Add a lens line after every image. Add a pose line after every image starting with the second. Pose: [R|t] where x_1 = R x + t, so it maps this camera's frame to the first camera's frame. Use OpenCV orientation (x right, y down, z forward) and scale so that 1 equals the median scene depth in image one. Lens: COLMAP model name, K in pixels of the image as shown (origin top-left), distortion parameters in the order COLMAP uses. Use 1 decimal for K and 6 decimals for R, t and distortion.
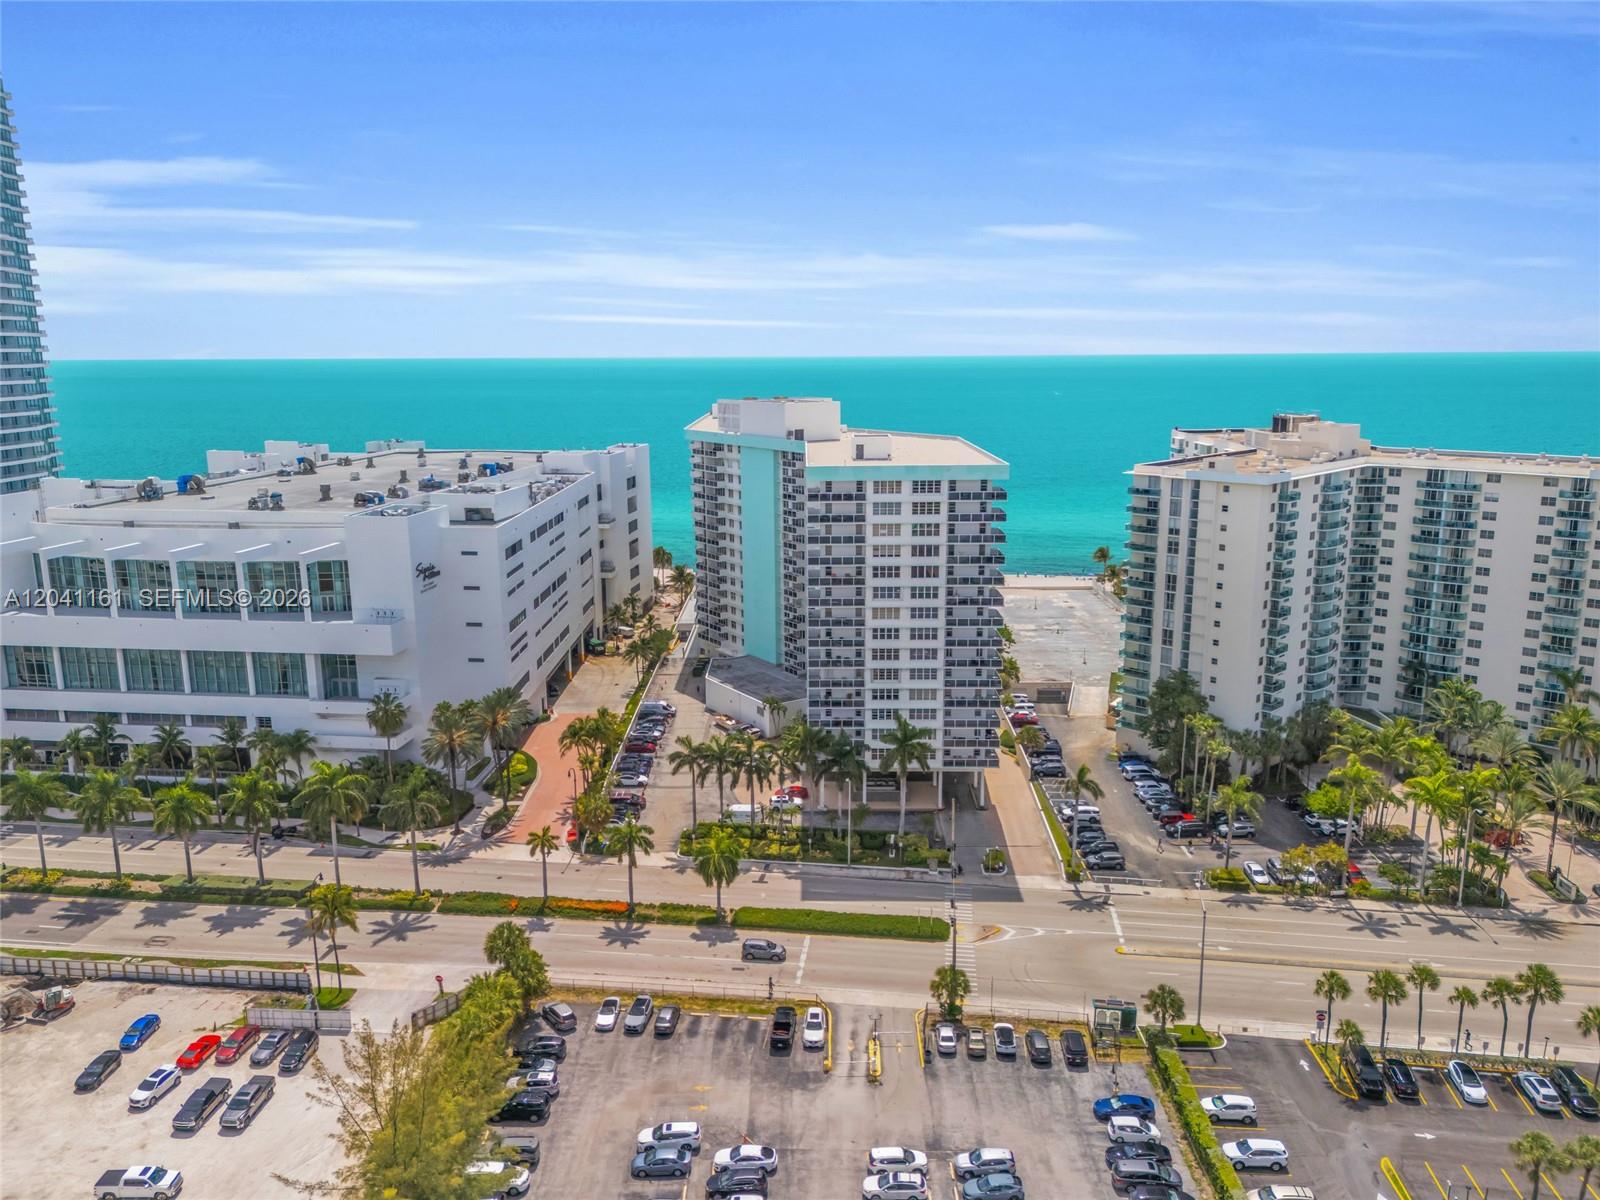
lens RADIAL K [[1156.4, 0, 800.0], [0, 1156.4, 600.0], [0, 0, 1]] dist [0.103743, -0.127968]
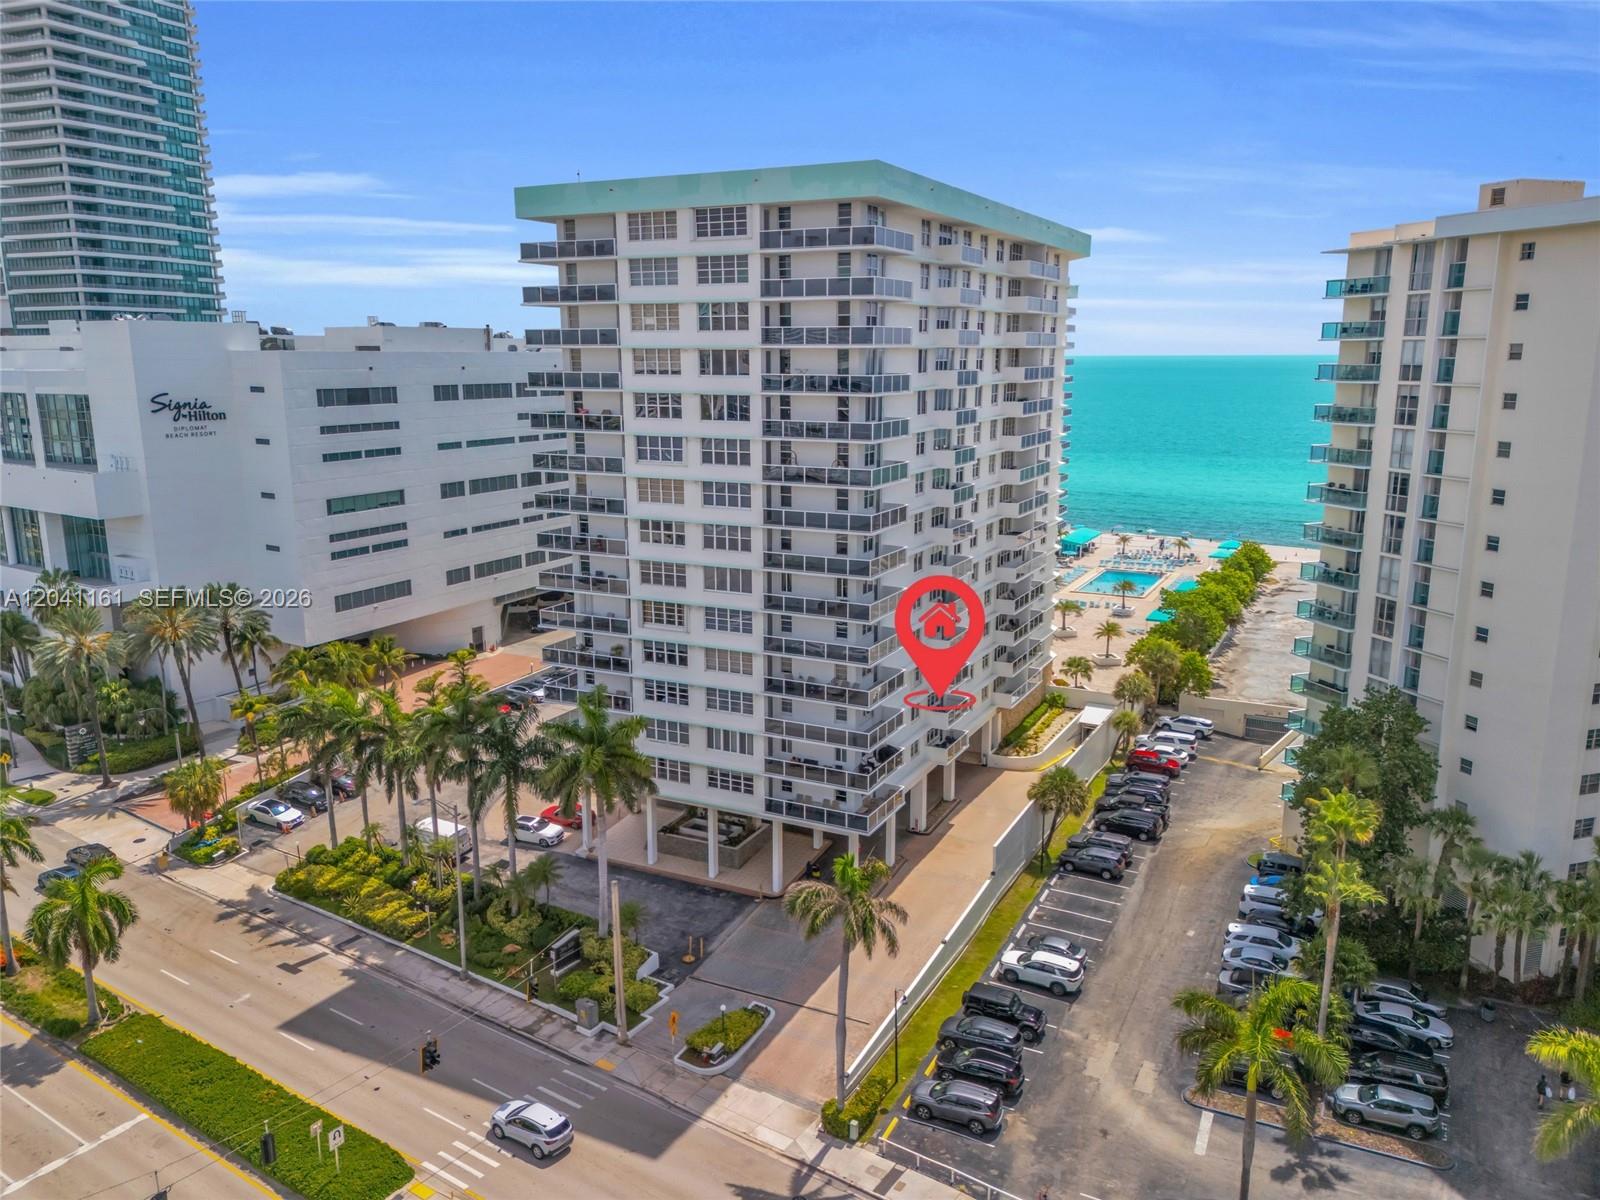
lens RADIAL K [[1163.5, 0, 800.0], [0, 1163.5, 600.0], [0, 0, 1]] dist [0.083161, -0.083646]
pose [[0.899279, 0.095390, -0.426847, 0.317348], [-0.094737, 0.995241, 0.022821, 0.037732], [0.426992, 0.019916, 0.904036, 0.516341]]
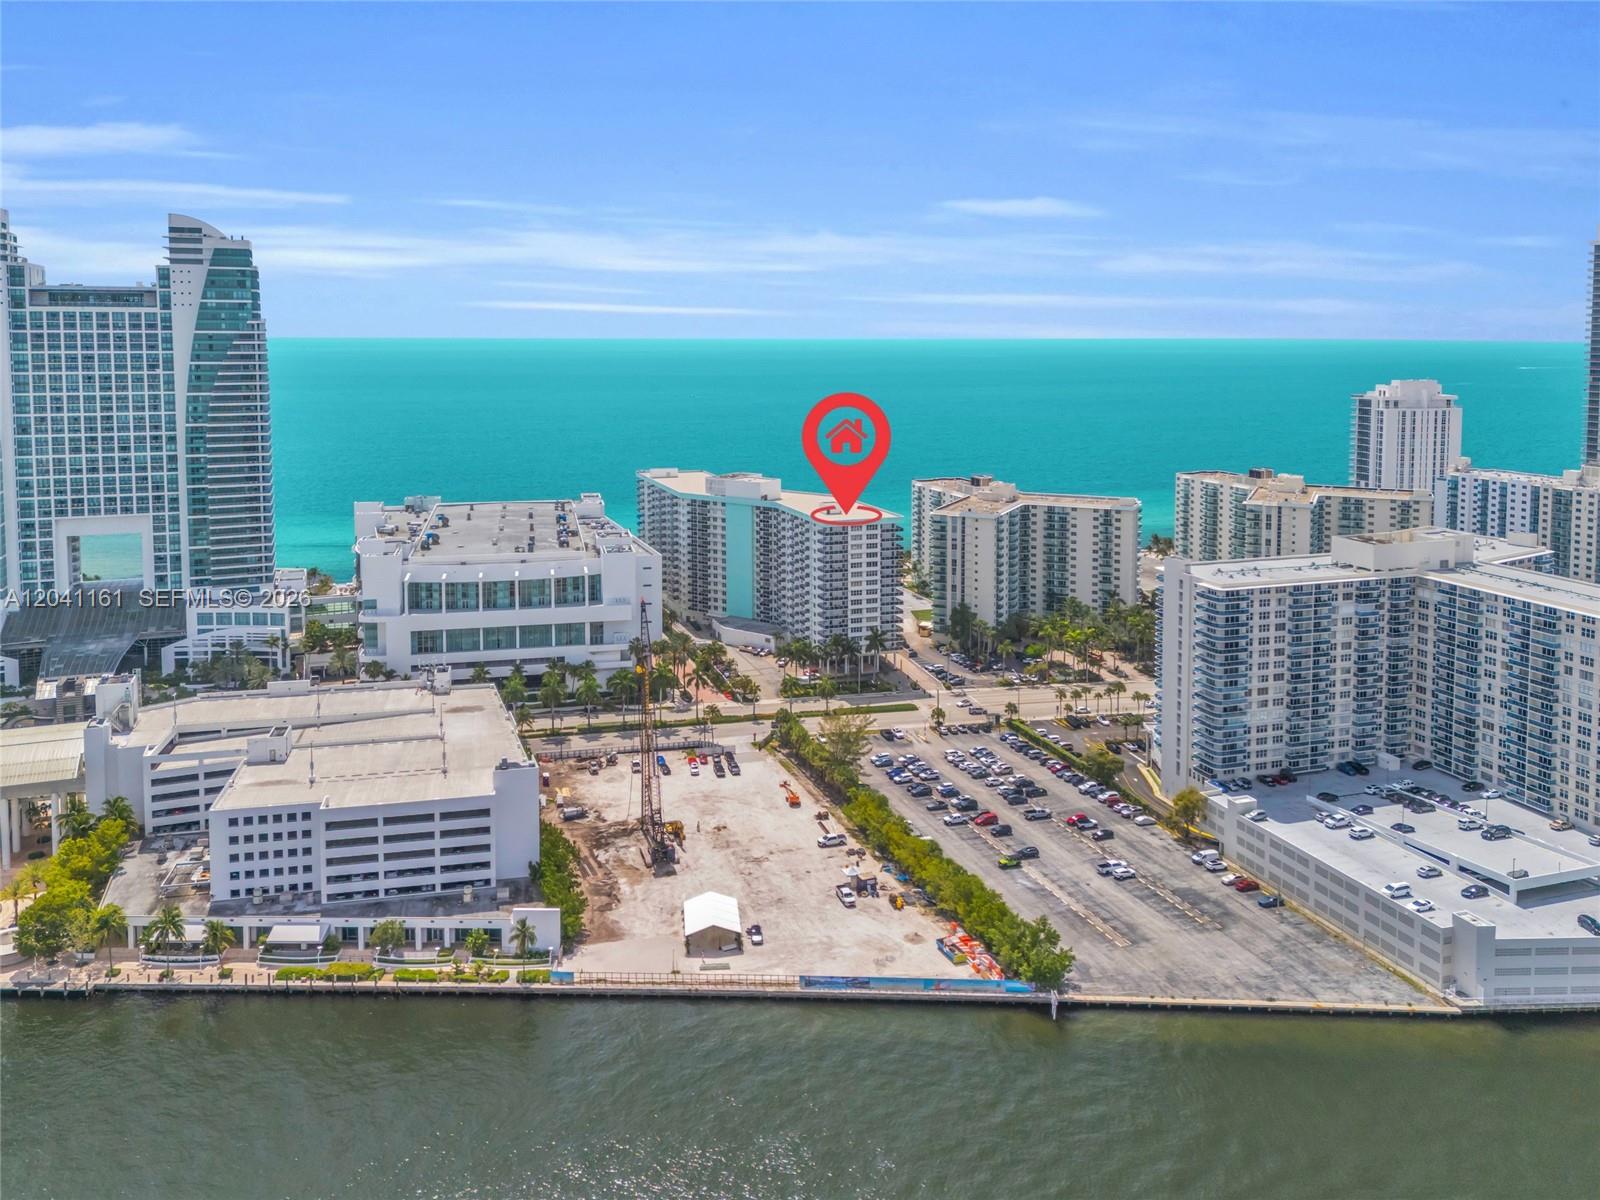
lens RADIAL K [[1253.0, 0, 735.2], [0, 1253.0, 413.4], [0, 0, 1]] dist [0.033155, -0.116903]
pose [[0.949307, -0.021424, 0.313621, -0.827452], [0.065676, 0.989175, -0.131223, -0.010450], [-0.307414, 0.145168, 0.940437, -1.161086]]
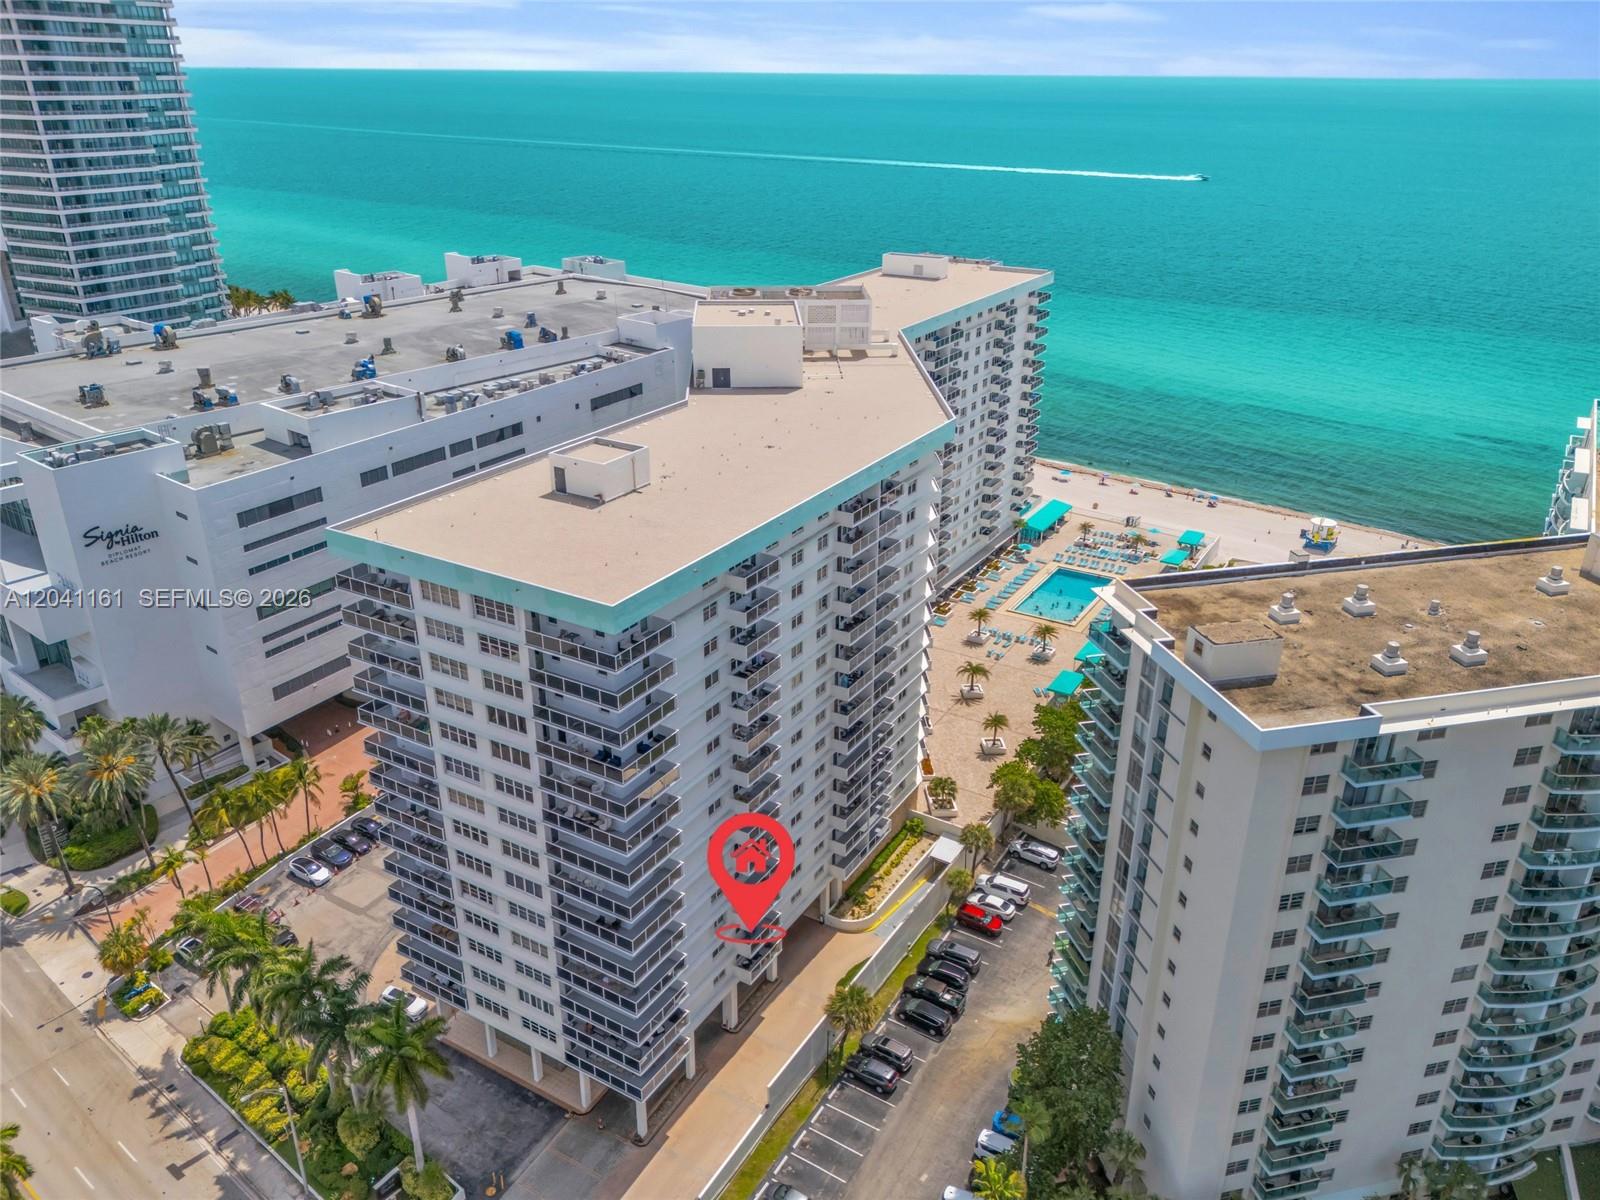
lens RADIAL K [[1163.5, 0, 800.0], [0, 1163.5, 600.0], [0, 0, 1]] dist [0.083161, -0.083646]
pose [[0.863493, 0.216469, -0.455545, 0.411061], [-0.115294, 0.964015, 0.239545, -0.215416], [0.491007, -0.154324, 0.857378, 0.549831]]
